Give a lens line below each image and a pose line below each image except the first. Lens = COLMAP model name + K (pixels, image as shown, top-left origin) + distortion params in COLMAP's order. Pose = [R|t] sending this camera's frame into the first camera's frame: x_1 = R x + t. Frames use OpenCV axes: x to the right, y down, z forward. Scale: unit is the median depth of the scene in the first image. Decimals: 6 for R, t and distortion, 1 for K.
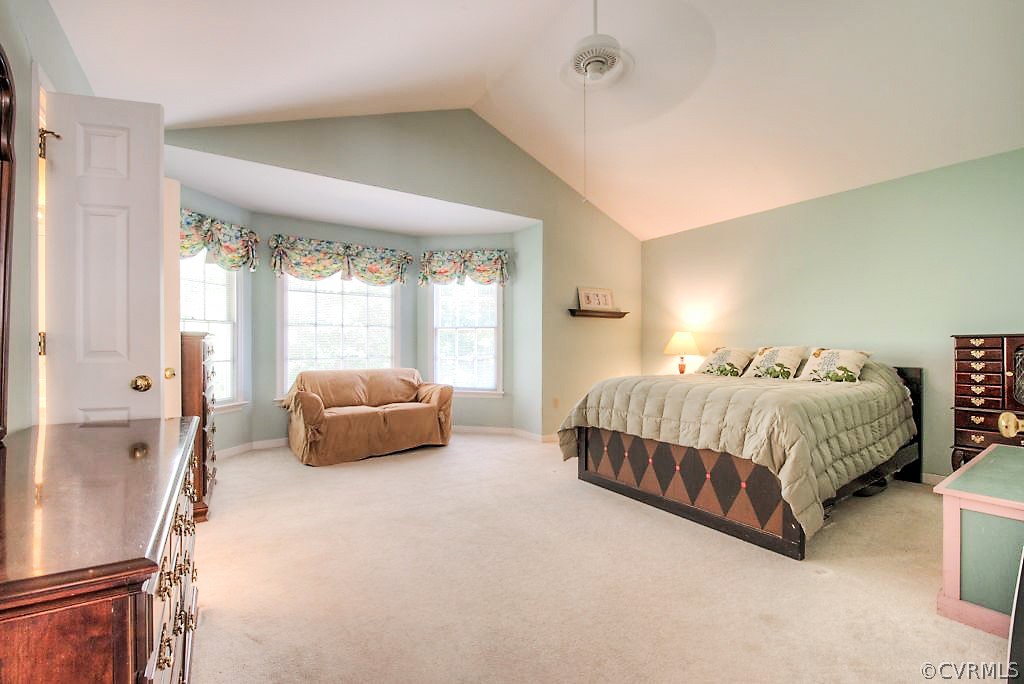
lens RADIAL K [[429.3, 0, 518.5], [0, 429.3, 344.0], [0, 0, 1]] dist [-0.017712, -0.002321]
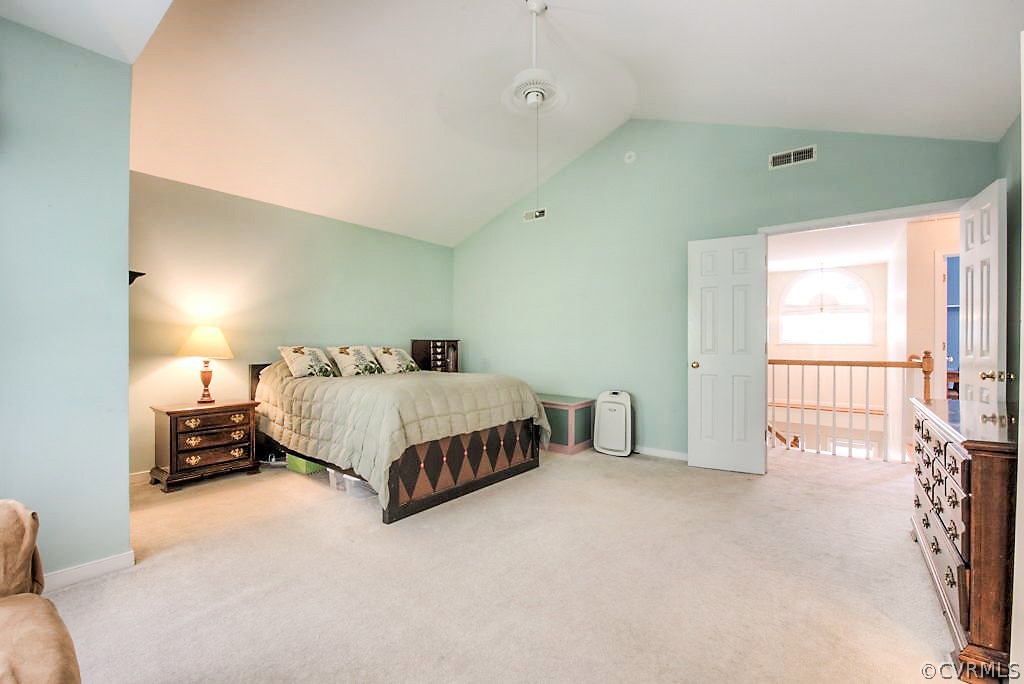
lens RADIAL K [[429.3, 0, 518.9], [0, 429.3, 344.8], [0, 0, 1]] dist [-0.017712, -0.002321]
pose [[-0.296220, 0.002238, 0.955117, -0.739298], [-0.005934, 0.999974, -0.004183, 0.005350], [-0.955101, -0.006907, -0.296199, 1.166048]]
